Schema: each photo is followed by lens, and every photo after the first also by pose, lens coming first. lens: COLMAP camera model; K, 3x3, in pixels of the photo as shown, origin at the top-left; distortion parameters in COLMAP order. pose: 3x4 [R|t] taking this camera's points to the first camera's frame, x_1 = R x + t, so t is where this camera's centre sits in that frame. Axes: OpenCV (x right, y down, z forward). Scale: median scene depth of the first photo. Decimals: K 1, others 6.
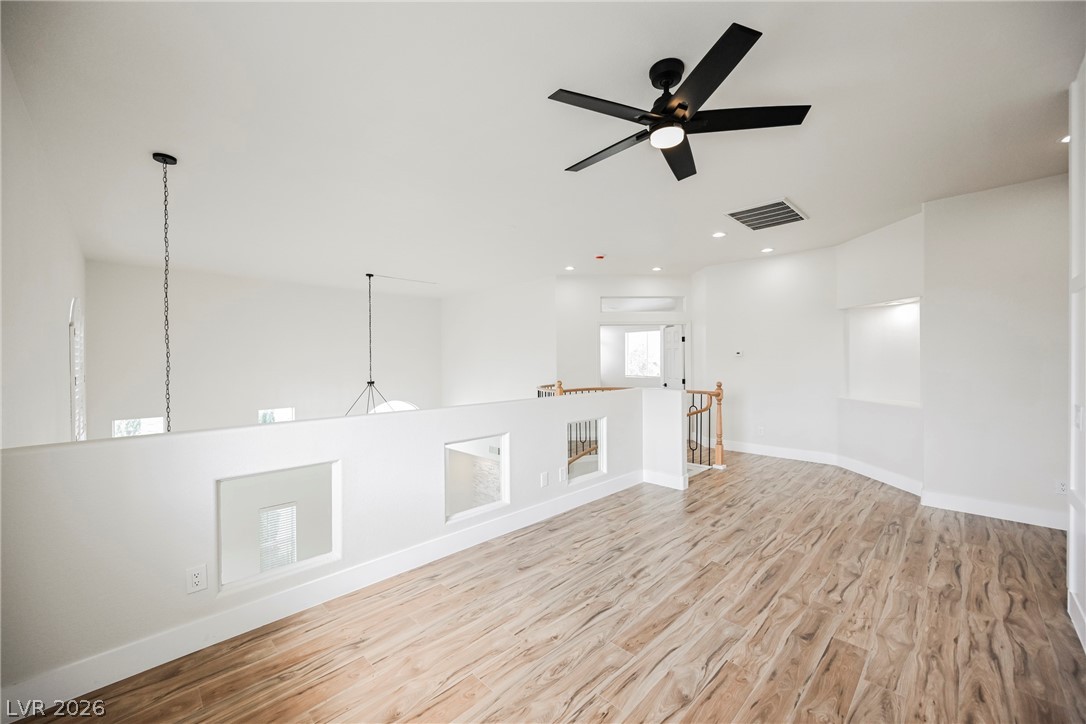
lens RADIAL K [[422.8, 0, 543.7], [0, 422.8, 362.8], [0, 0, 1]] dist [-0.000783, -0.000101]
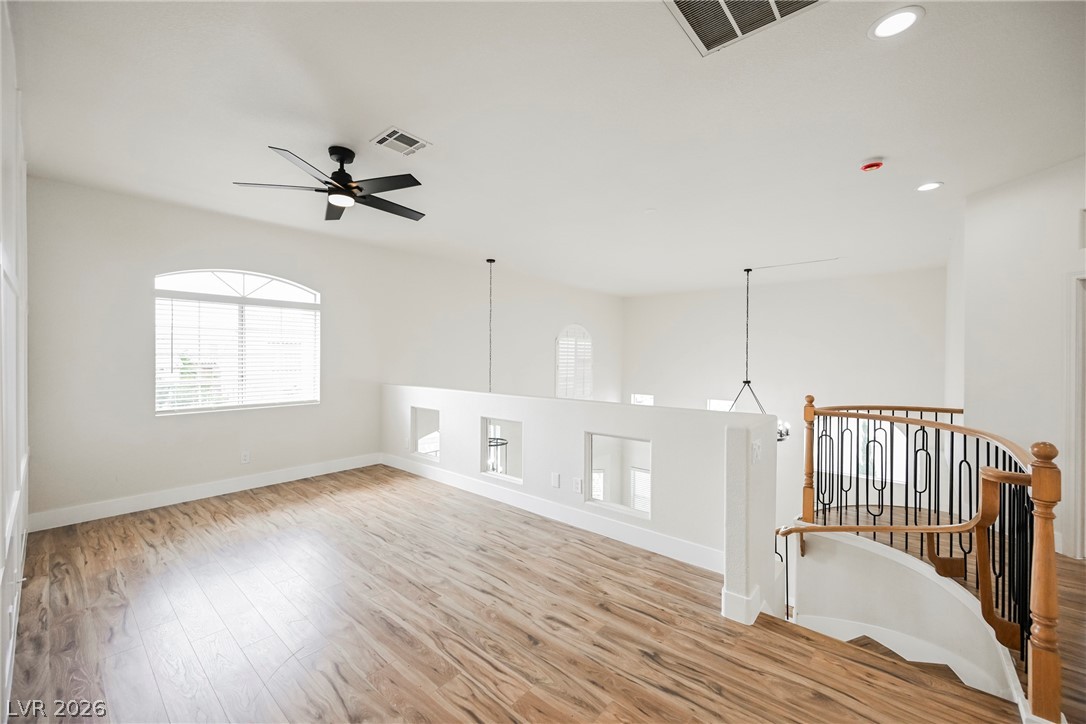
lens RADIAL K [[422.8, 0, 543.7], [0, 422.8, 362.8], [0, 0, 1]] dist [-0.000783, -0.000101]
pose [[0.085270, 0.022522, -0.996103, 1.126954], [-0.010606, 0.999708, 0.021696, -0.027778], [0.996301, 0.008715, 0.085484, 1.002915]]
